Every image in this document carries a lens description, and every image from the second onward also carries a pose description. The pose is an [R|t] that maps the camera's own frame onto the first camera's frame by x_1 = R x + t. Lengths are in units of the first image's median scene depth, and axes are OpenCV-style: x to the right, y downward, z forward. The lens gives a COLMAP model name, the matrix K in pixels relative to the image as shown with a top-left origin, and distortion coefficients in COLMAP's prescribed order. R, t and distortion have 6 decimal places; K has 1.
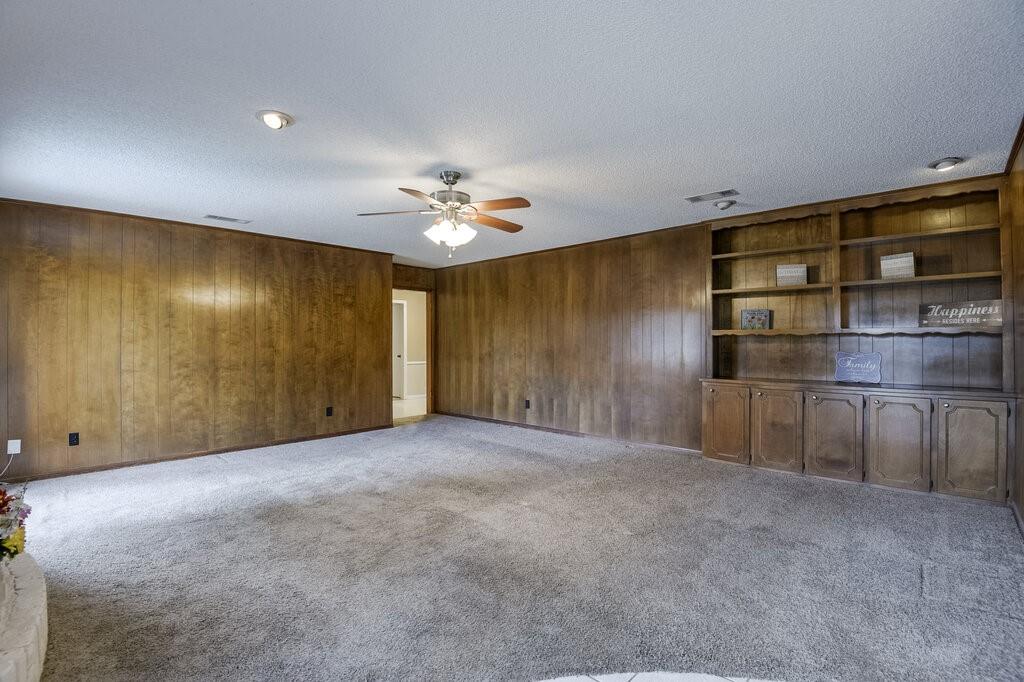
lens RADIAL K [[478.2, 0, 508.8], [0, 478.2, 342.8], [0, 0, 1]] dist [-0.023403, -0.000251]
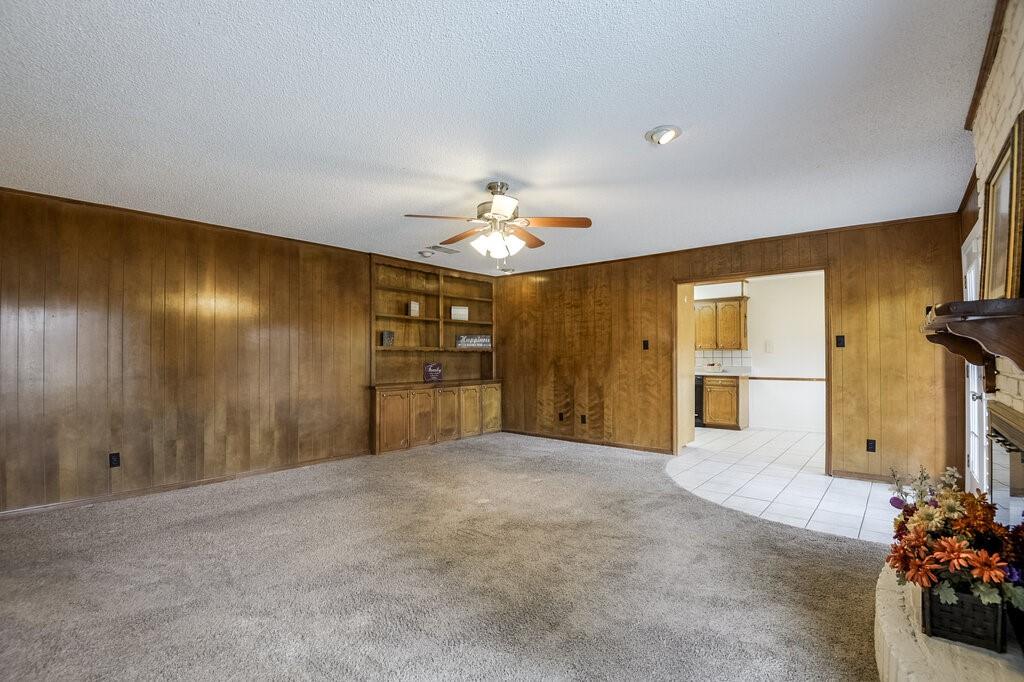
lens RADIAL K [[478.2, 0, 508.9], [0, 478.2, 346.4], [0, 0, 1]] dist [-0.023403, -0.000251]
pose [[-0.061188, 0.022920, 0.997863, -0.899593], [0.007055, 0.999721, -0.022530, 0.004559], [-0.998101, 0.005661, -0.061333, 0.843460]]
